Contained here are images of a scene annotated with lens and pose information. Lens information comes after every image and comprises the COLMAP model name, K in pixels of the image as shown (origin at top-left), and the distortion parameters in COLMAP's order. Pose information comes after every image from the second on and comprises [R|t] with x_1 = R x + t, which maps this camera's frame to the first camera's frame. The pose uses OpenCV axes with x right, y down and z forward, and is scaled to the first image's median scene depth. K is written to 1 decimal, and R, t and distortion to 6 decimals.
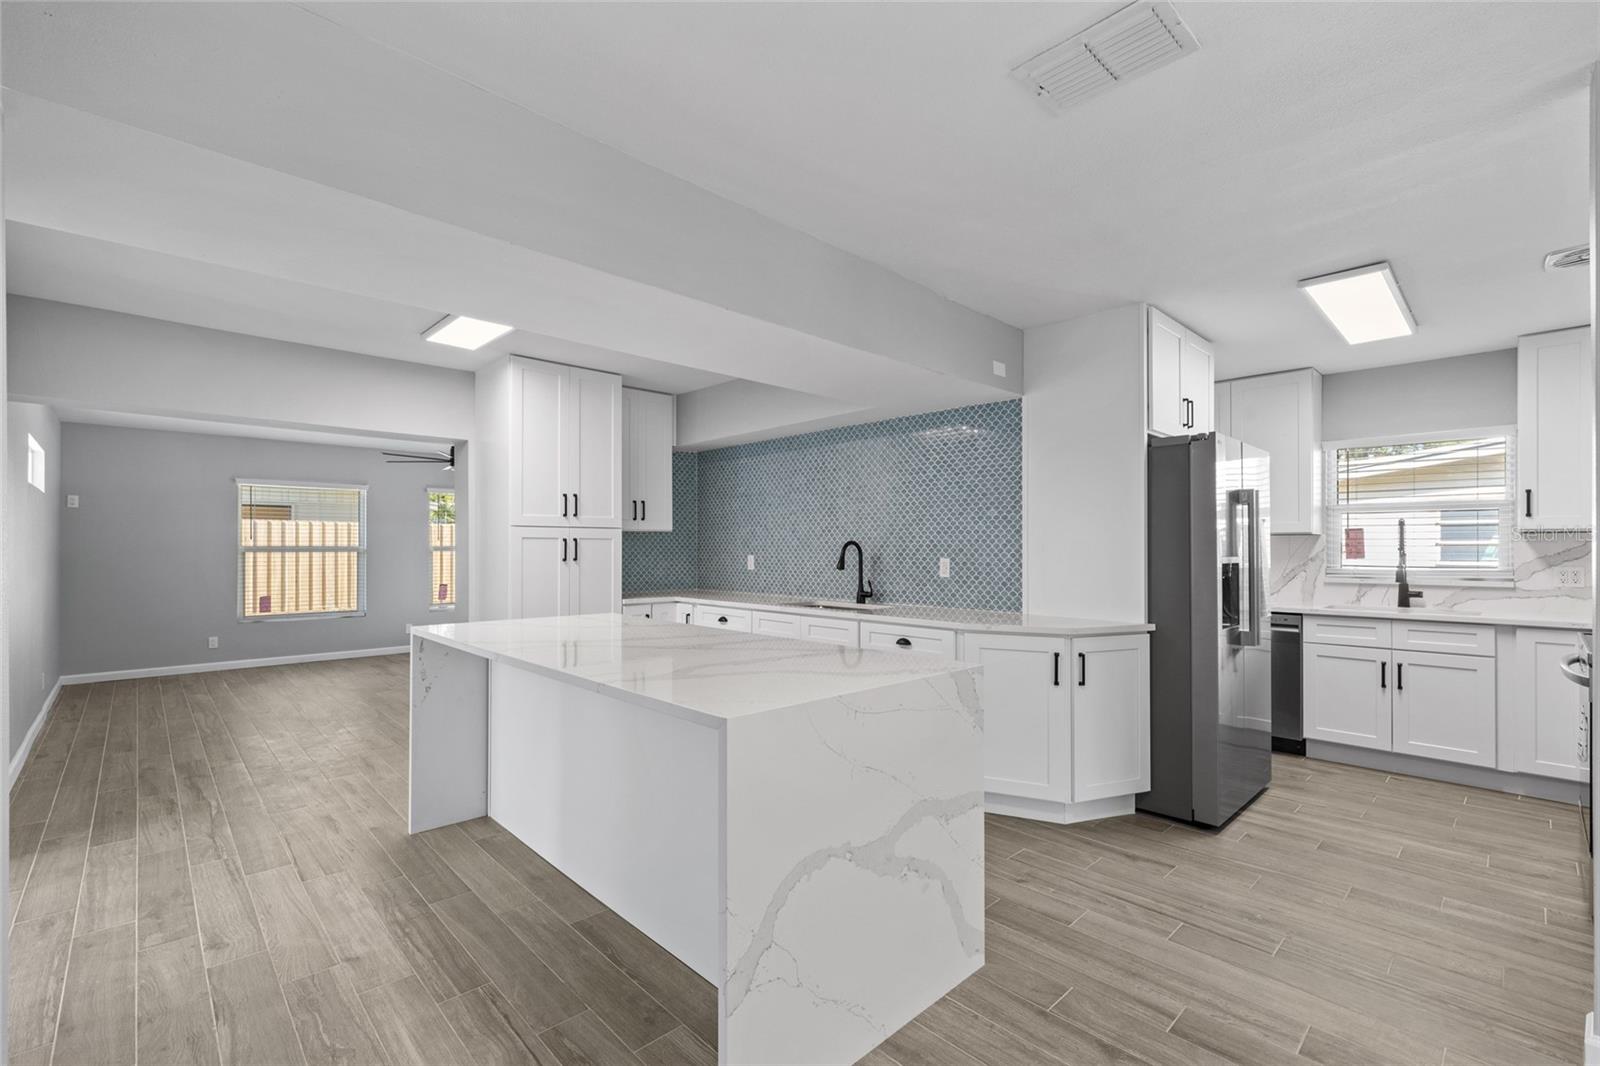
lens RADIAL K [[697.4, 0, 801.1], [0, 697.4, 542.9], [0, 0, 1]] dist [-0.001544, 0.000265]
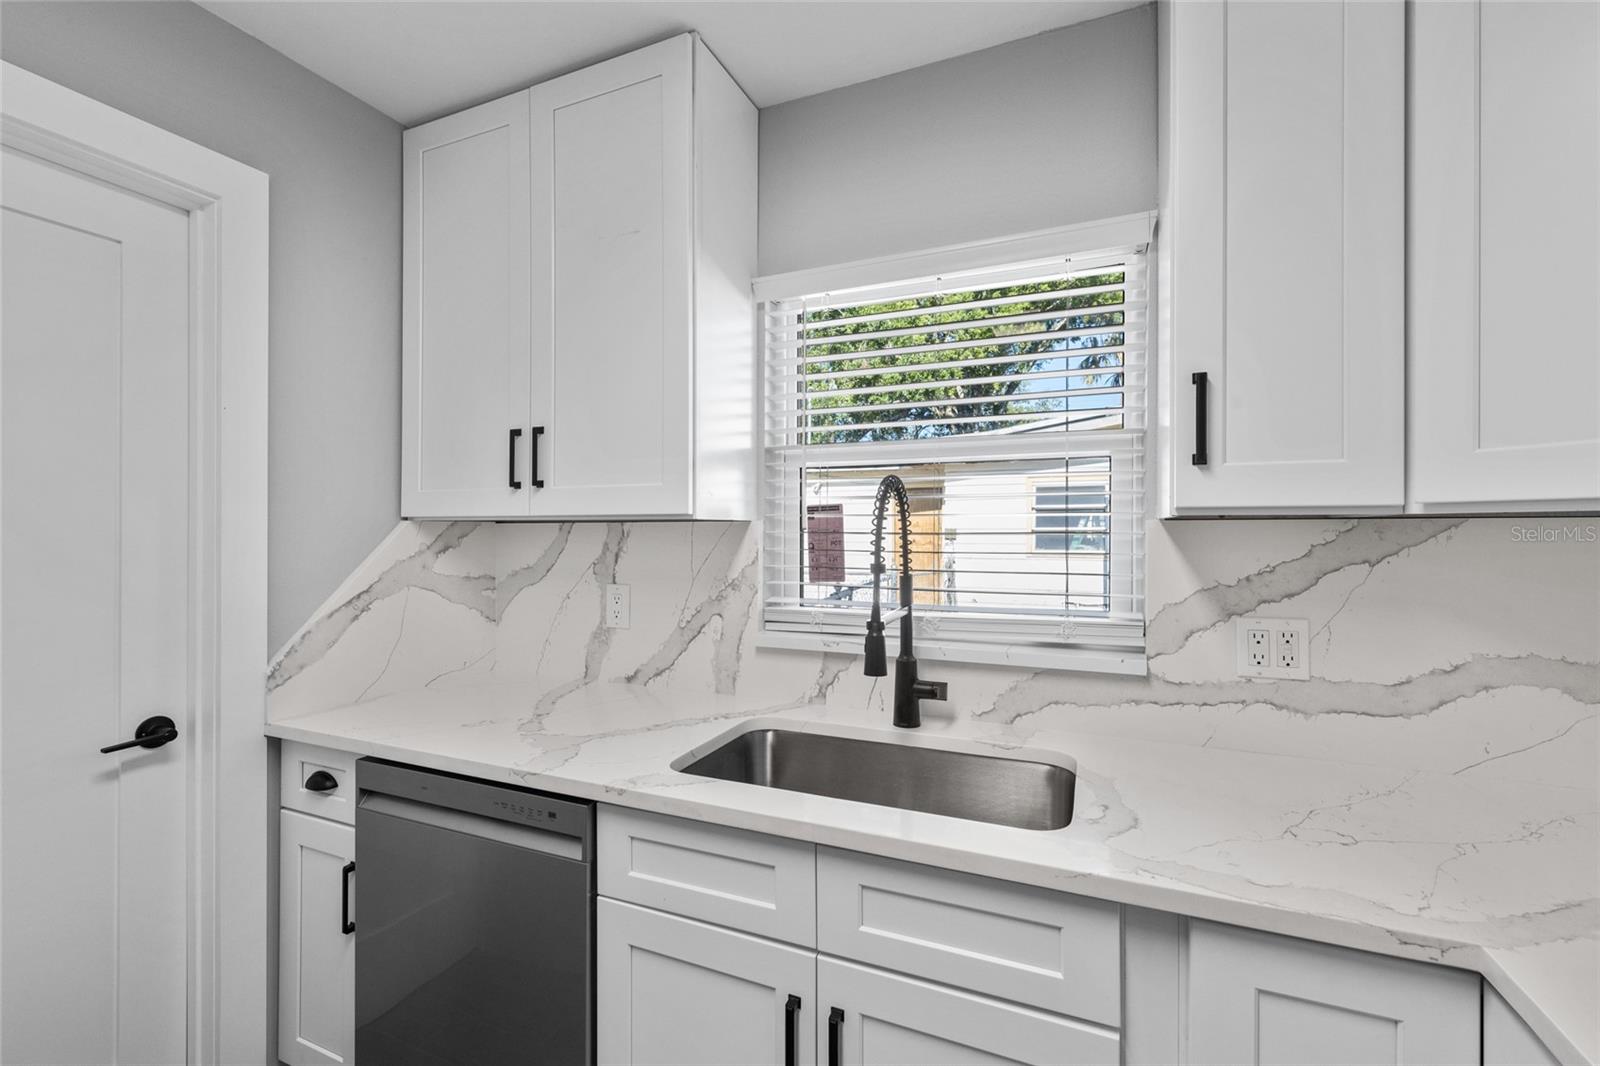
lens RADIAL K [[691.9, 0, 795.8], [0, 691.9, 528.2], [0, 0, 1]] dist [0.002495, -0.000485]
pose [[0.922201, 0.000721, 0.386709, 0.701963], [-0.002191, 0.999992, 0.003360, -0.010176], [-0.386704, -0.003946, 0.922196, 0.722820]]
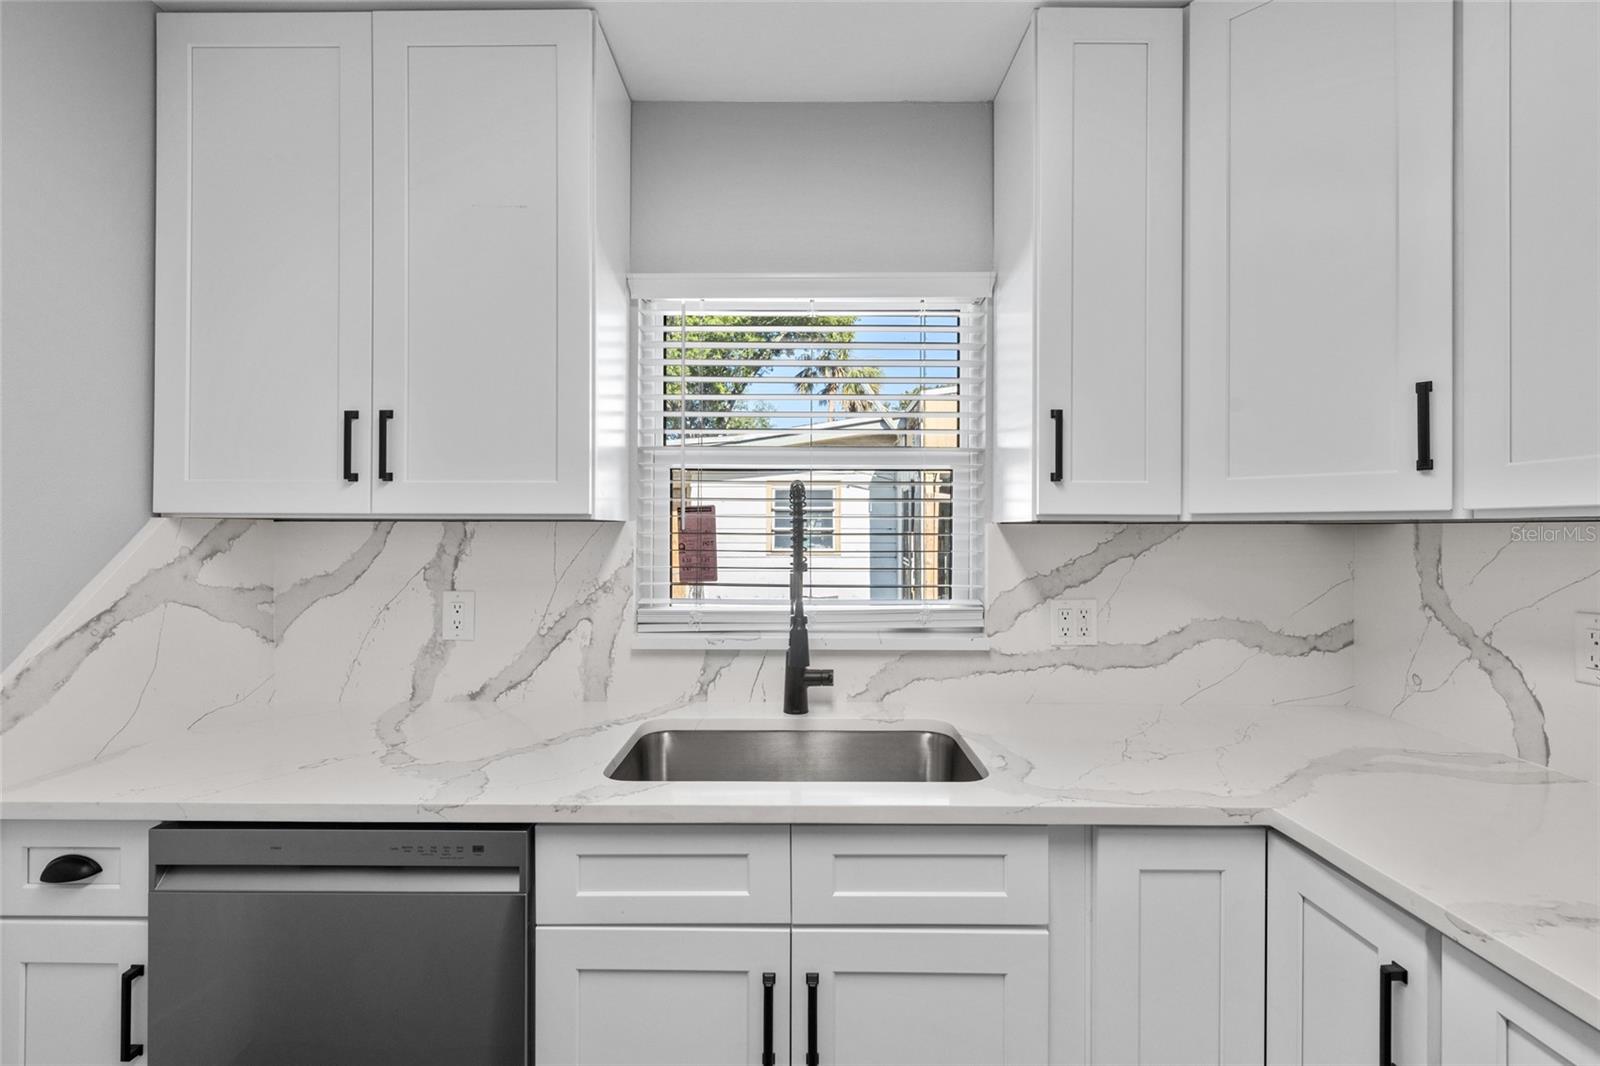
lens RADIAL K [[686.6, 0, 798.9], [0, 686.6, 528.3], [0, 0, 1]] dist [0.001861, 0.000068]
pose [[0.693716, 0.003525, 0.720240, 0.615592], [-0.006986, 0.999974, 0.001835, -0.010558], [-0.720214, -0.006305, 0.693723, 0.764873]]
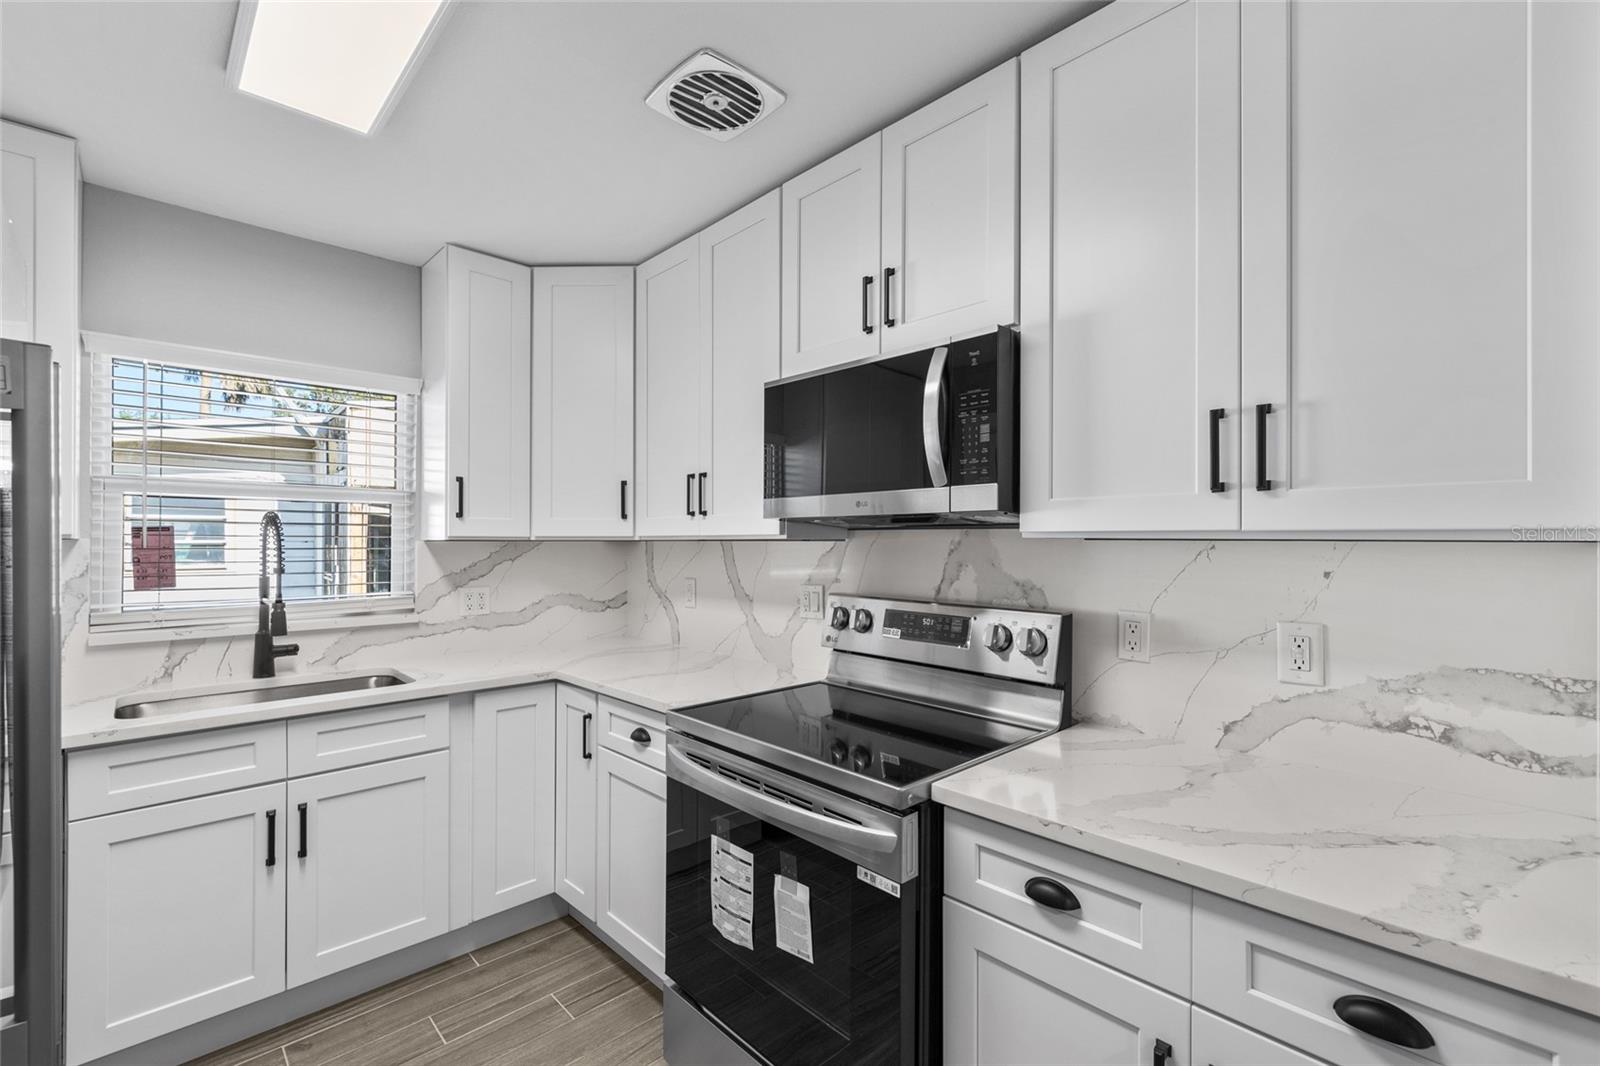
lens RADIAL K [[690.2, 0, 797.2], [0, 690.2, 539.5], [0, 0, 1]] dist [0.002281, 0.000226]
pose [[0.003490, 0.002696, 0.999990, 0.348595], [-0.007478, 0.999968, -0.002670, -0.015632], [-0.999966, -0.007469, 0.003510, 0.612734]]
